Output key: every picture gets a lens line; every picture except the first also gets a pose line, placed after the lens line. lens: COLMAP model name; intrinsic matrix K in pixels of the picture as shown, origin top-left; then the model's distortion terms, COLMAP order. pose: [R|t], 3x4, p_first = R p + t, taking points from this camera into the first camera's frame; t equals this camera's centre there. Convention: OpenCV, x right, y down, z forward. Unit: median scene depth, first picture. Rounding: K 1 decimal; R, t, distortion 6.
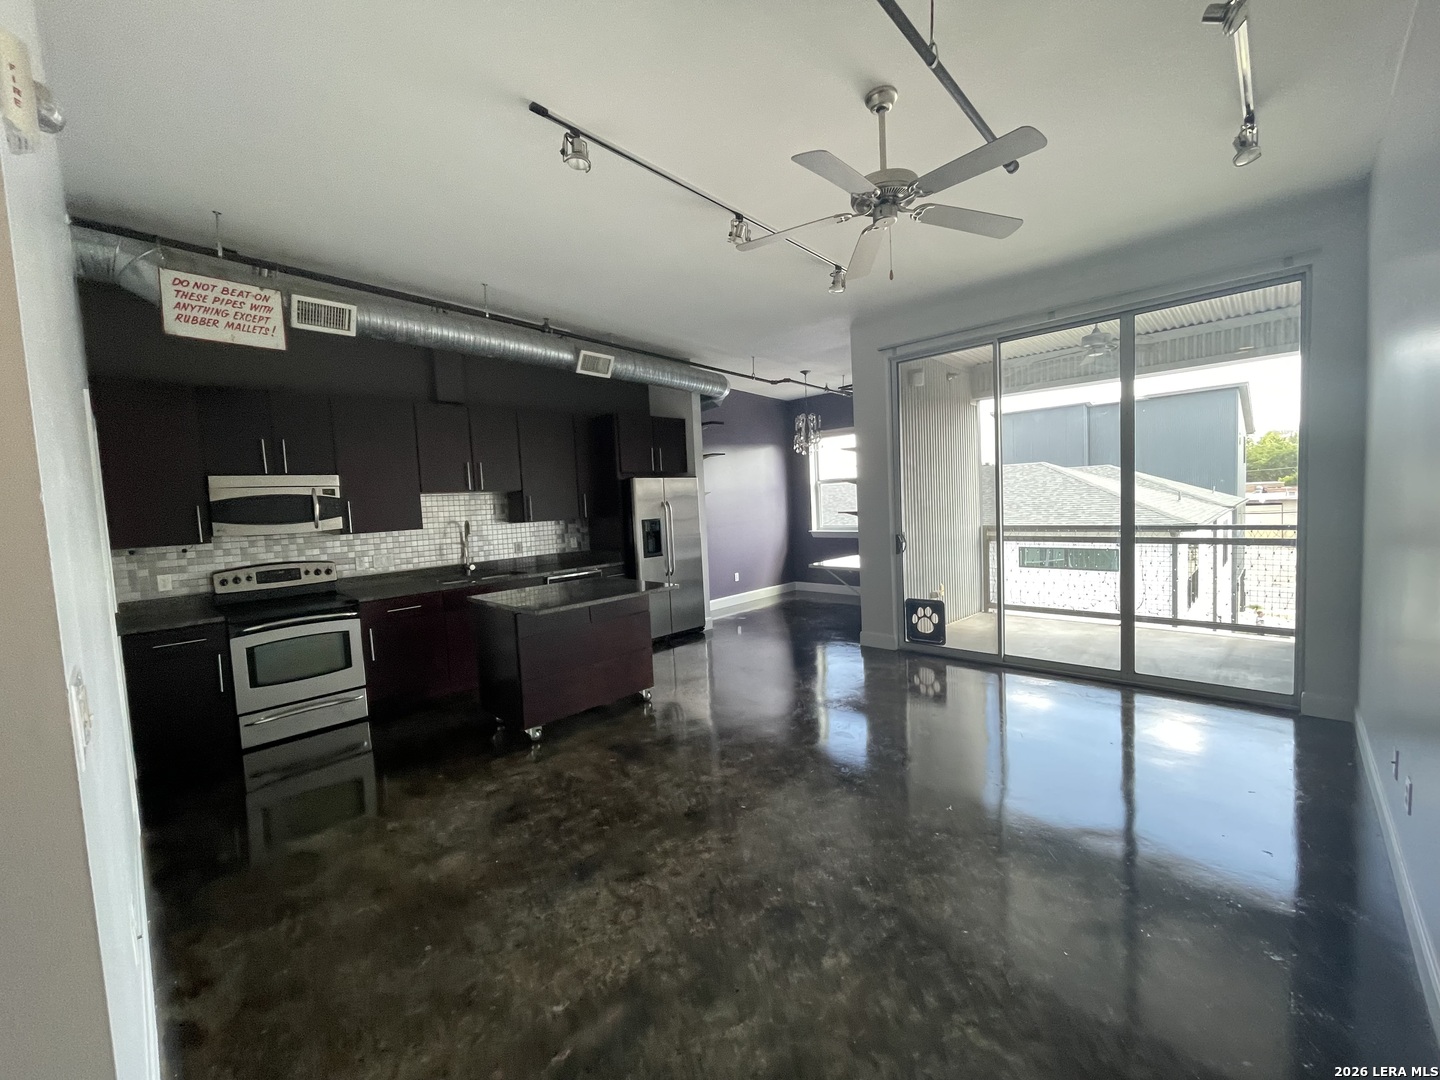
lens RADIAL K [[584.3, 0, 711.8], [0, 584.3, 539.6], [0, 0, 1]] dist [-0.000940, -0.000098]
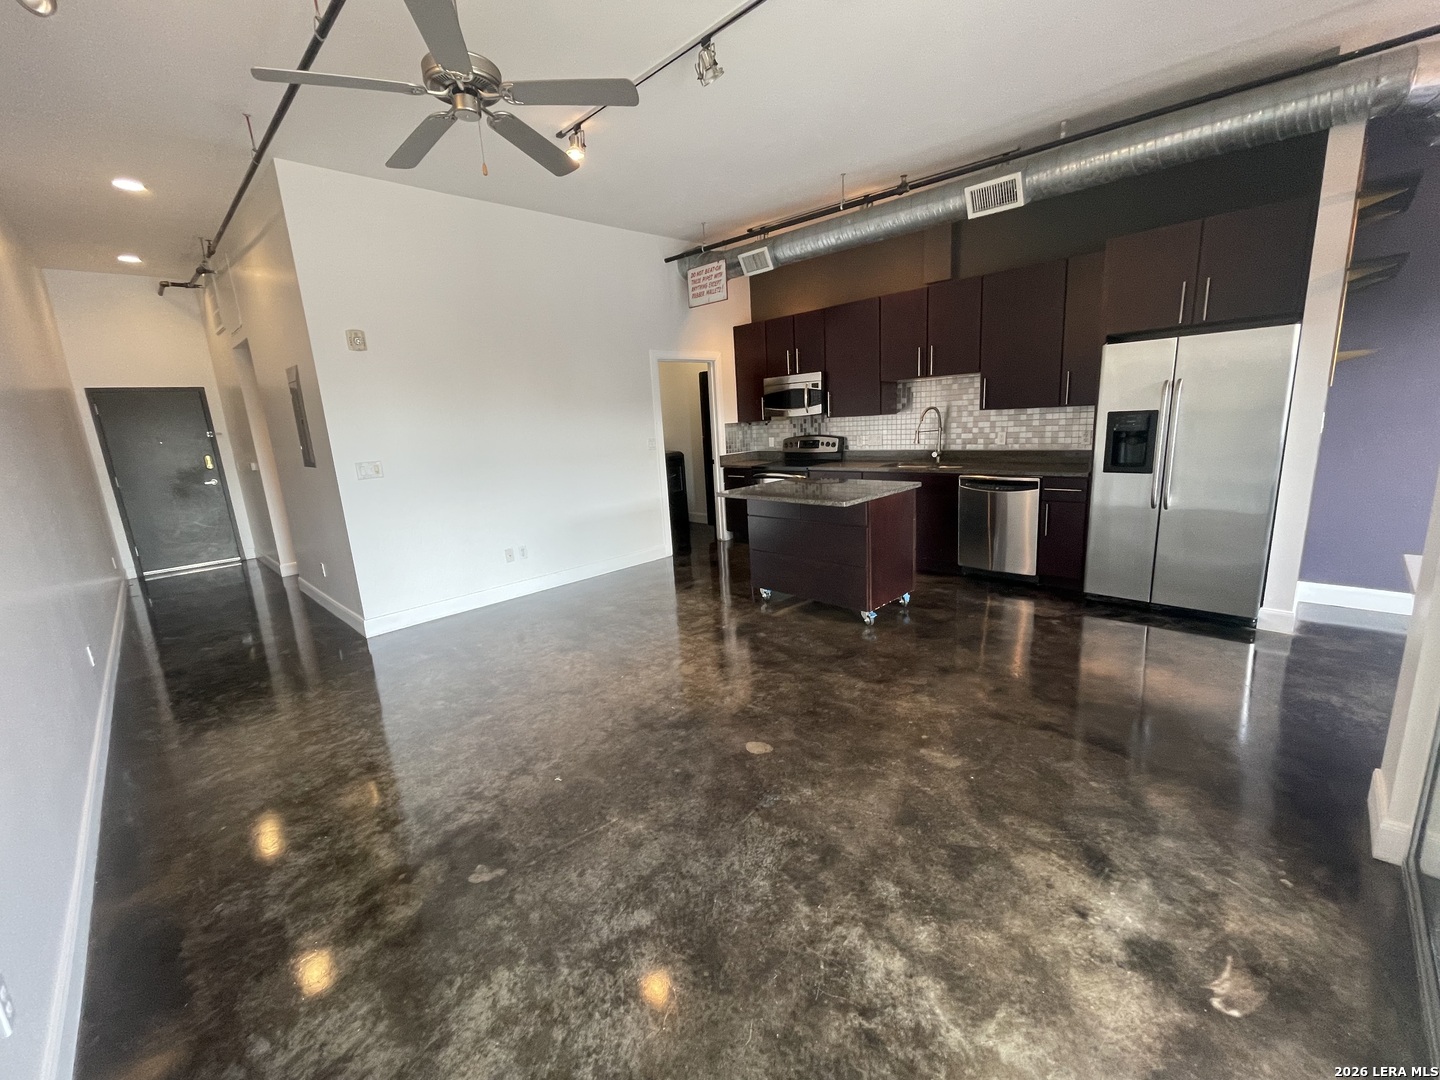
lens RADIAL K [[584.3, 0, 711.8], [0, 584.3, 539.6], [0, 0, 1]] dist [-0.000940, -0.000098]
pose [[-0.017736, 0.255697, -0.966594, 0.667320], [-0.006218, 0.966700, 0.255838, -0.072504], [0.999823, 0.010547, -0.015556, 0.702533]]
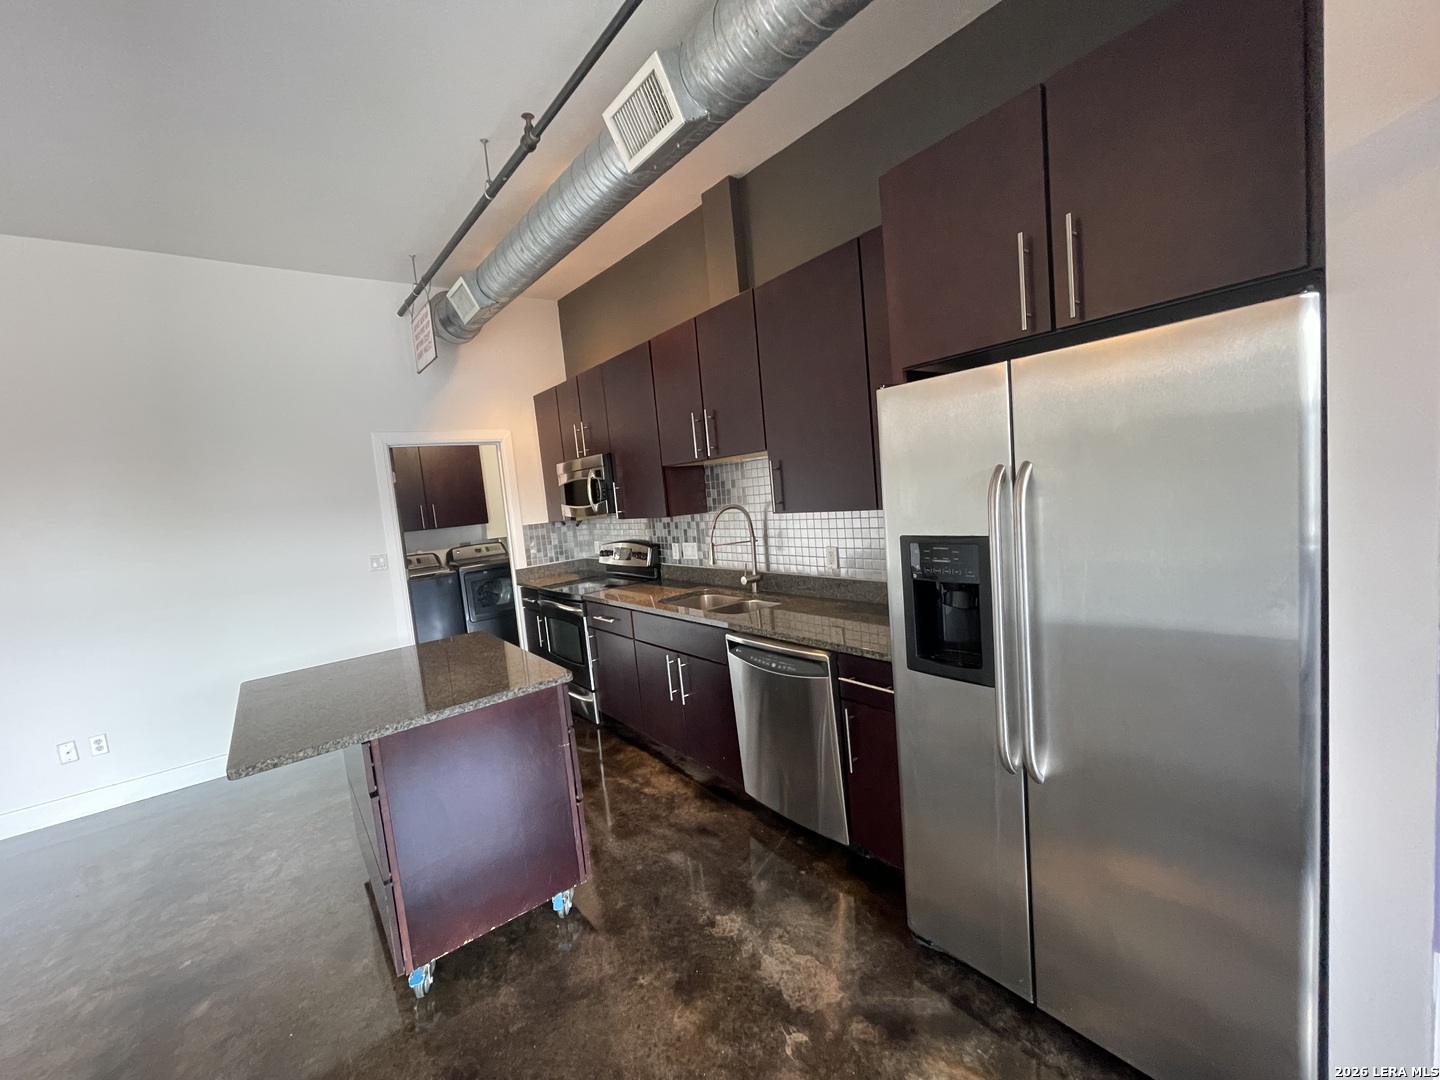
lens RADIAL K [[575.9, 0, 720.0], [0, 575.9, 540.0], [0, 0, 1]] dist [-0.011046, -0.000417]
pose [[-0.107311, 0.143887, -0.983759, 0.203739], [0.029671, 0.989495, 0.141489, -0.089923], [0.993783, -0.014005, -0.110453, 1.151653]]
